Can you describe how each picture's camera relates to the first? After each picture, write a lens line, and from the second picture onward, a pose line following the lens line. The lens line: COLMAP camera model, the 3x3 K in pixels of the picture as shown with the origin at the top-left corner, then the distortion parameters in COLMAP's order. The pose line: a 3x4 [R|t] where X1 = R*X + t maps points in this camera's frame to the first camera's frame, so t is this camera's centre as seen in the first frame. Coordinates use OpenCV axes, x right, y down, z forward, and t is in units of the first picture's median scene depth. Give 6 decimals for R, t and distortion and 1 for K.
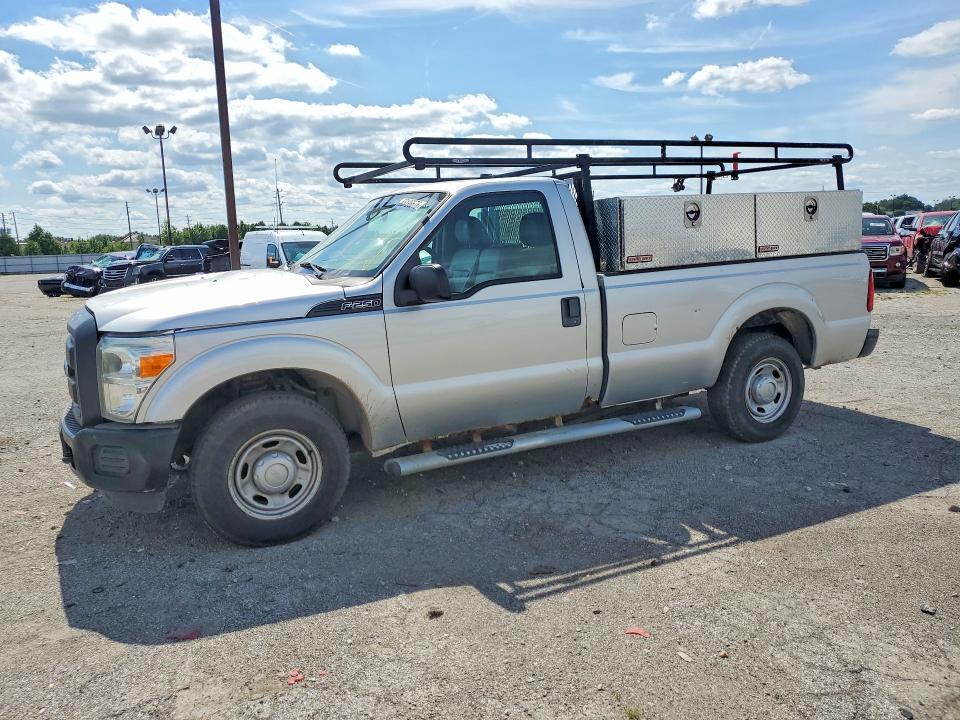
lens RADIAL K [[723.9, 0, 477.2], [0, 723.9, 357.5], [0, 0, 1]] dist [-0.013119, -0.007868]
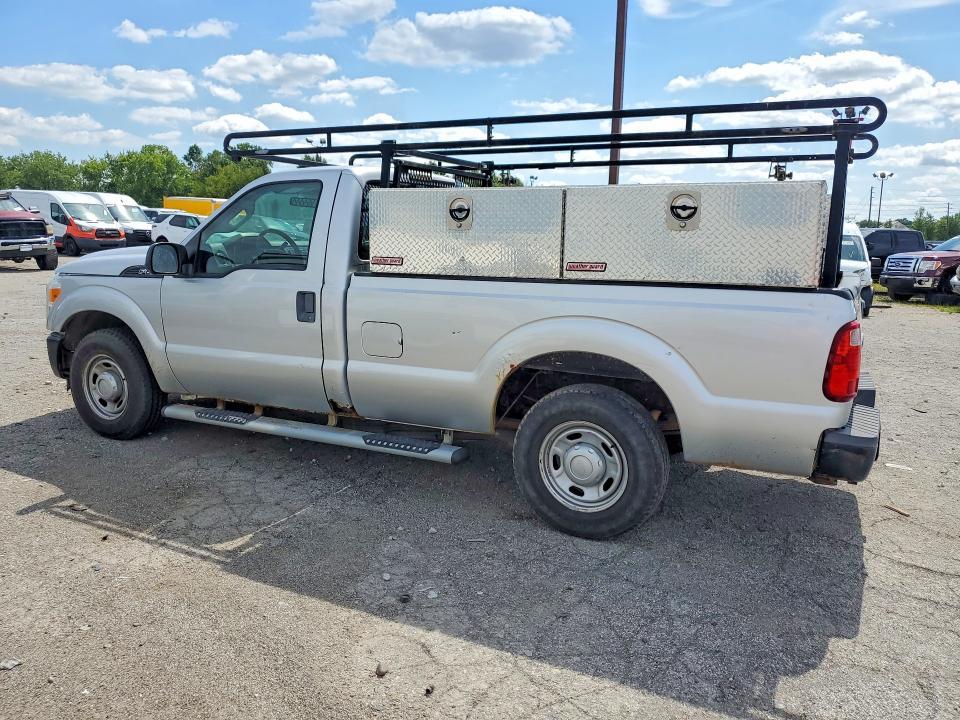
lens RADIAL K [[774.7, 0, 479.5], [0, 774.7, 364.2], [0, 0, 1]] dist [0.008307, -0.011250]
pose [[0.608560, 0.197808, -0.768458, 1.006196], [-0.173654, 0.978155, 0.114265, -0.136519], [0.774273, 0.063908, 0.629616, 0.491691]]
